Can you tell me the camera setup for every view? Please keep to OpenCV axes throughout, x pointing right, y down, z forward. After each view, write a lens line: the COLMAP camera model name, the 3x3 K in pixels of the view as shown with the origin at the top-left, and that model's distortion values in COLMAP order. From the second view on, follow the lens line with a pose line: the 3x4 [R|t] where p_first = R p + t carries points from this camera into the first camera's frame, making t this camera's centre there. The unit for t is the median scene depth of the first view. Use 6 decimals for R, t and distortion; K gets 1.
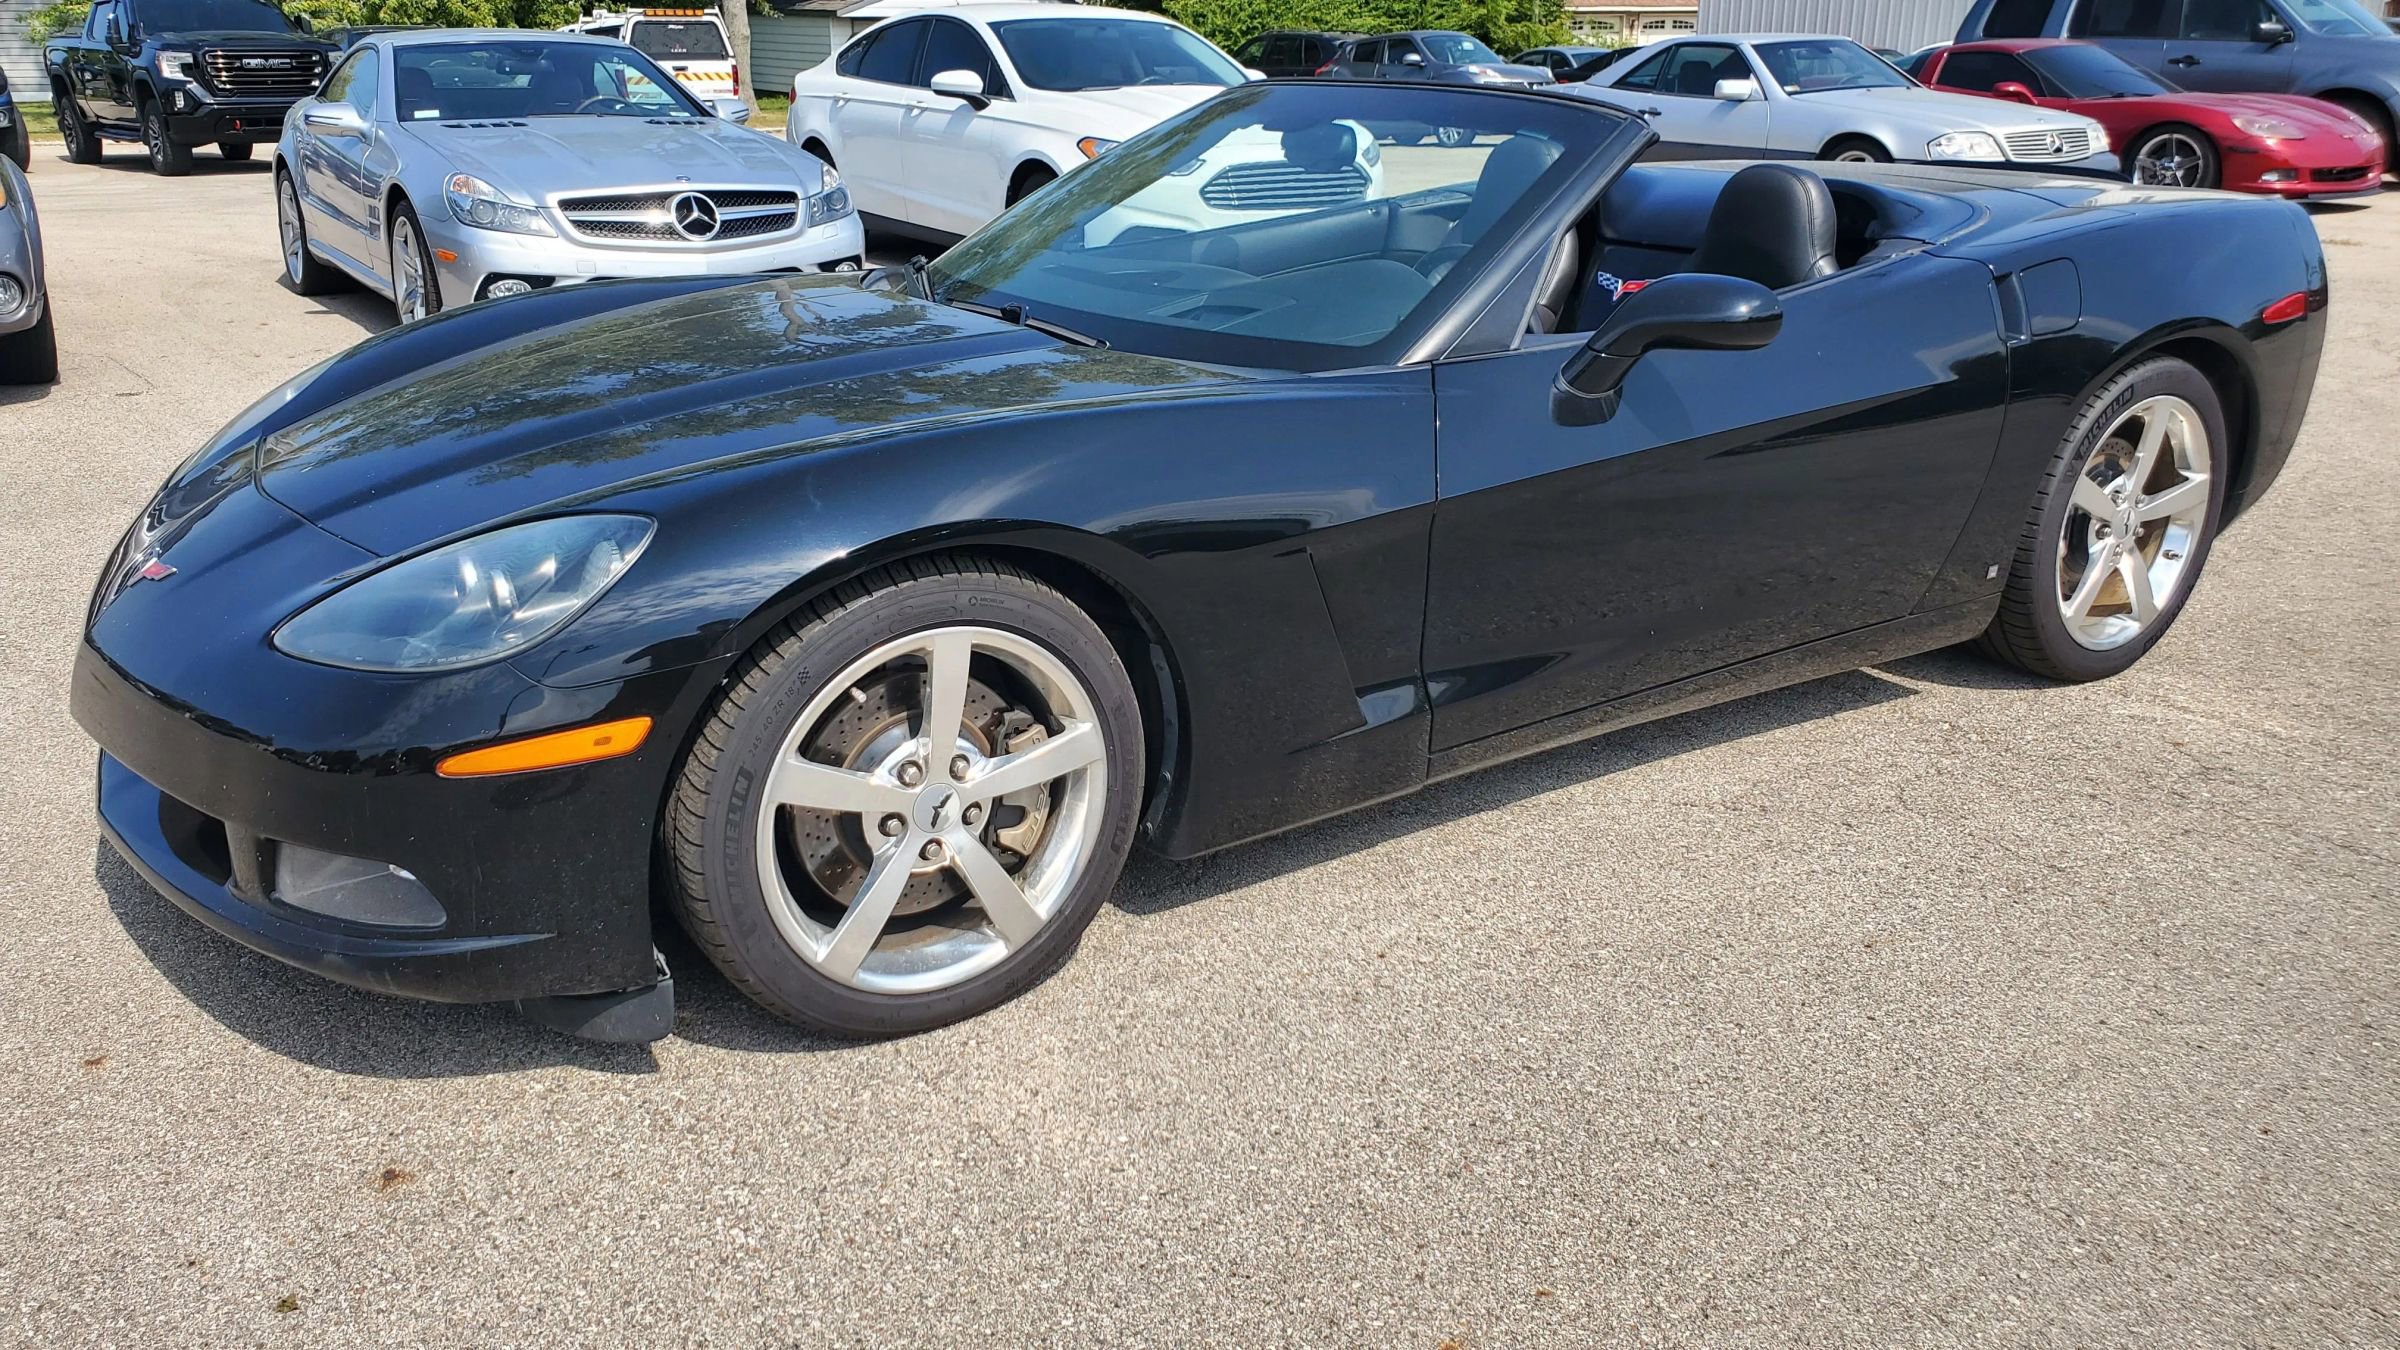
lens RADIAL K [[1910.6, 0, 1200.0], [0, 1910.6, 675.0], [0, 0, 1]] dist [0.028104, -0.009805]
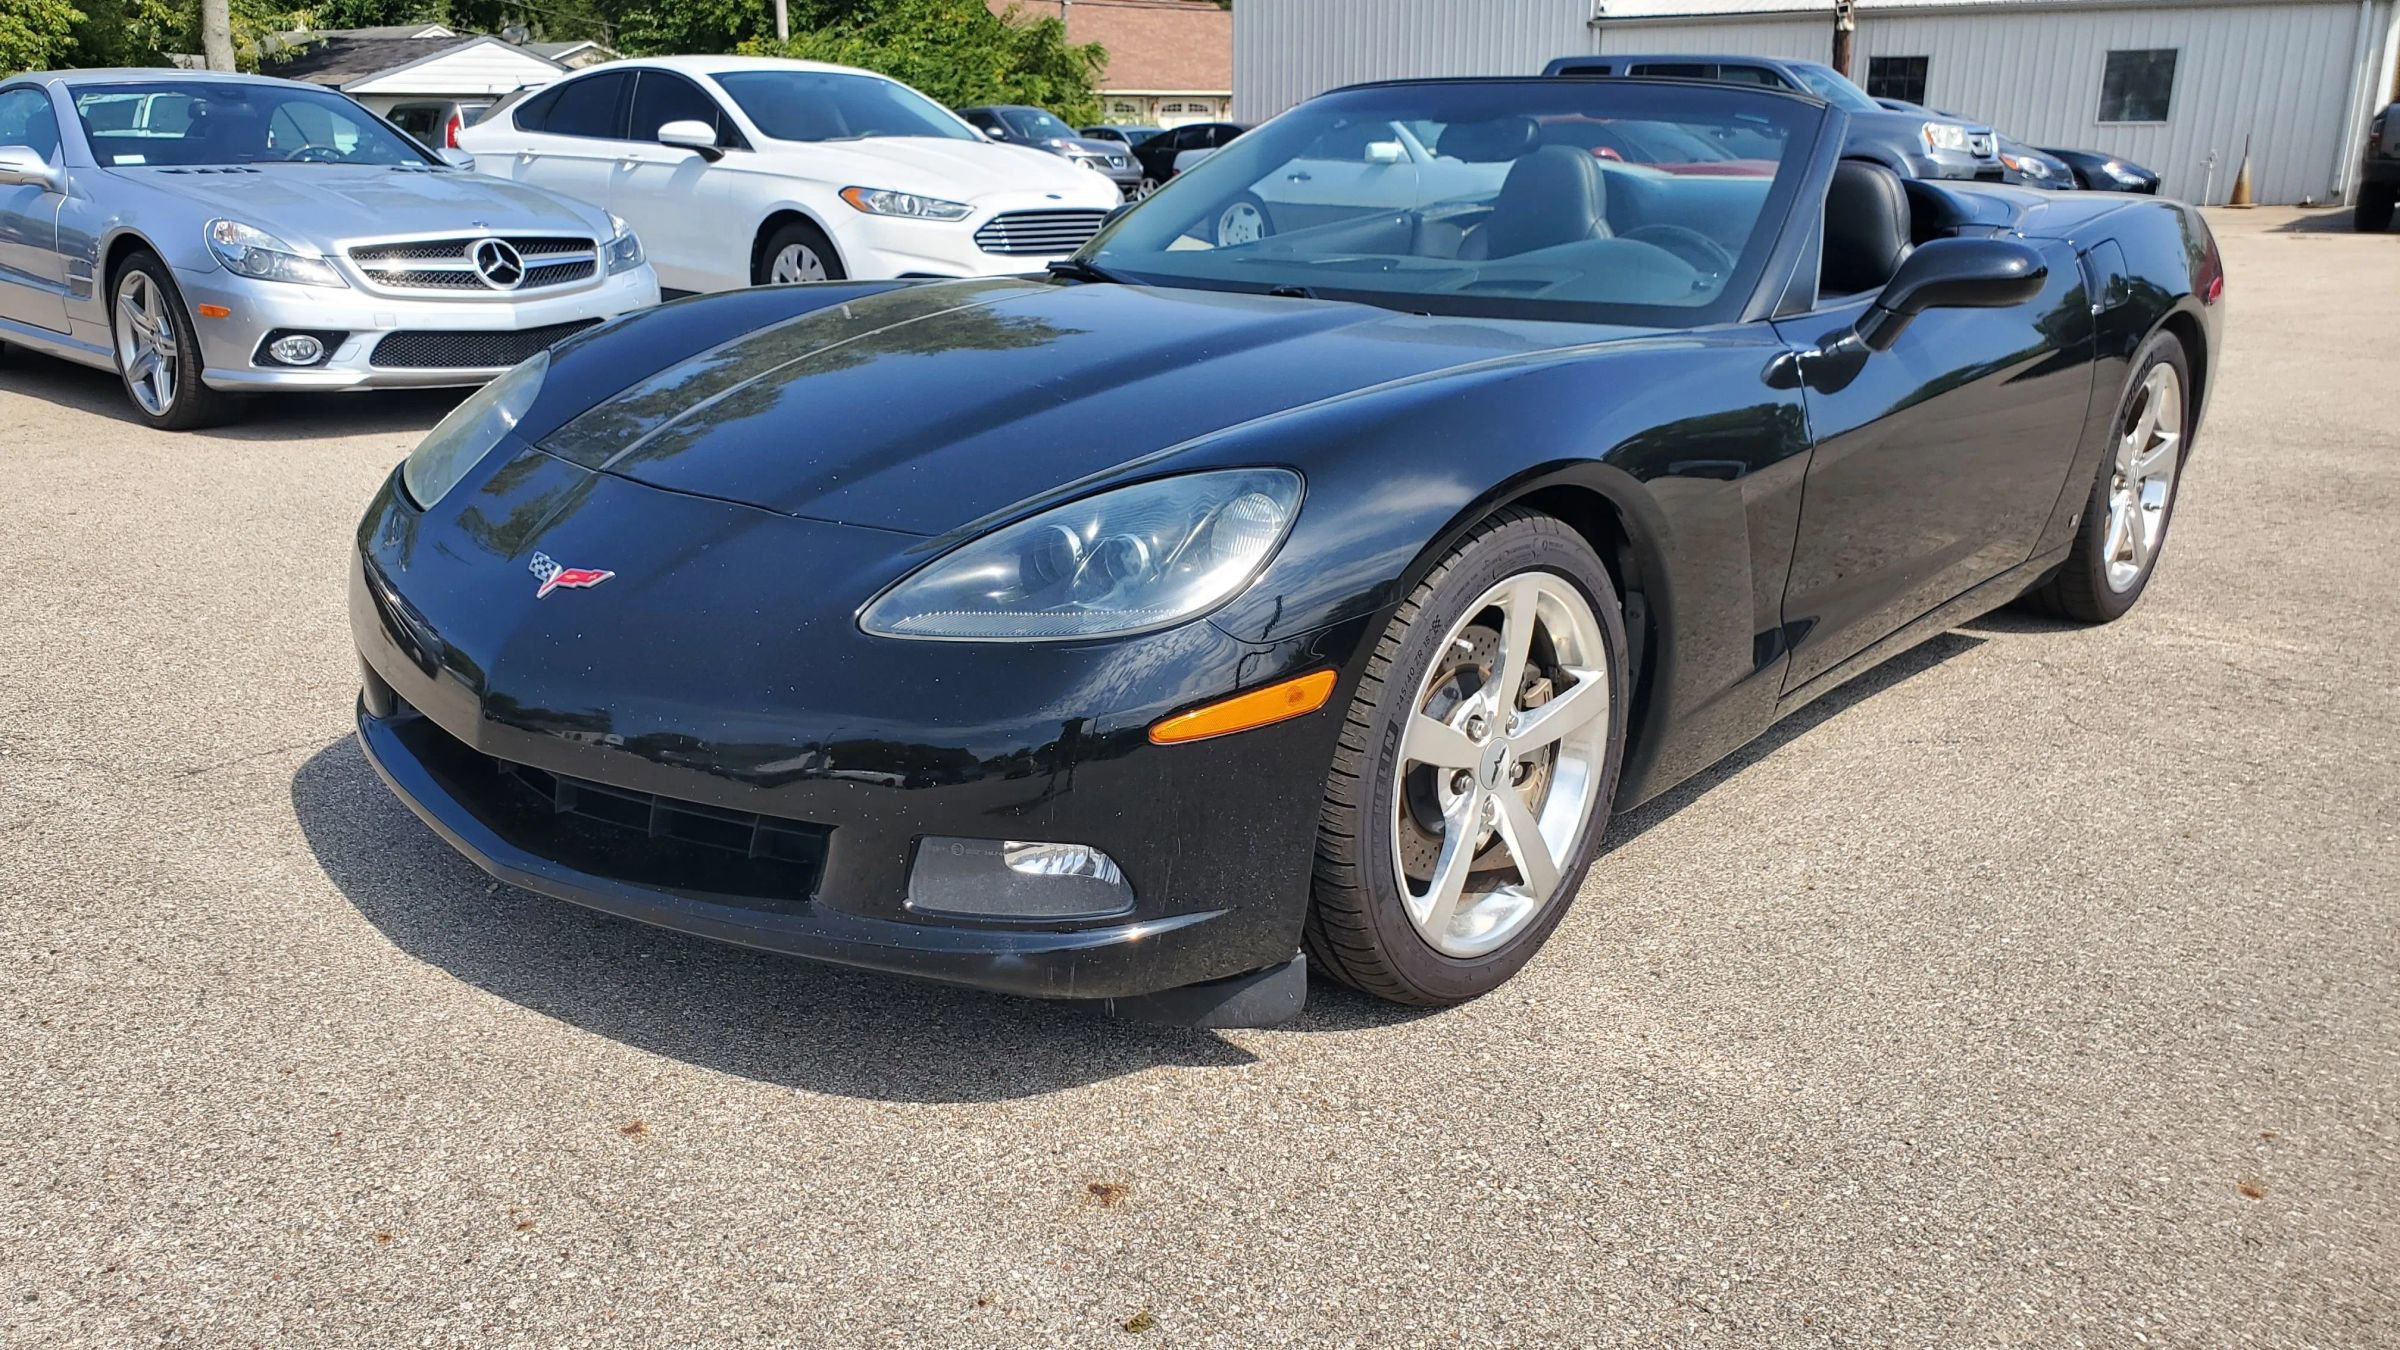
lens RADIAL K [[1913.4, 0, 1209.7], [0, 1913.4, 686.7], [0, 0, 1]] dist [-0.004270, 0.036469]
pose [[0.965888, -0.070089, 0.249293, -0.342162], [0.078848, 0.996565, -0.025314, 0.029141], [-0.246662, 0.044107, 0.968097, 0.054118]]
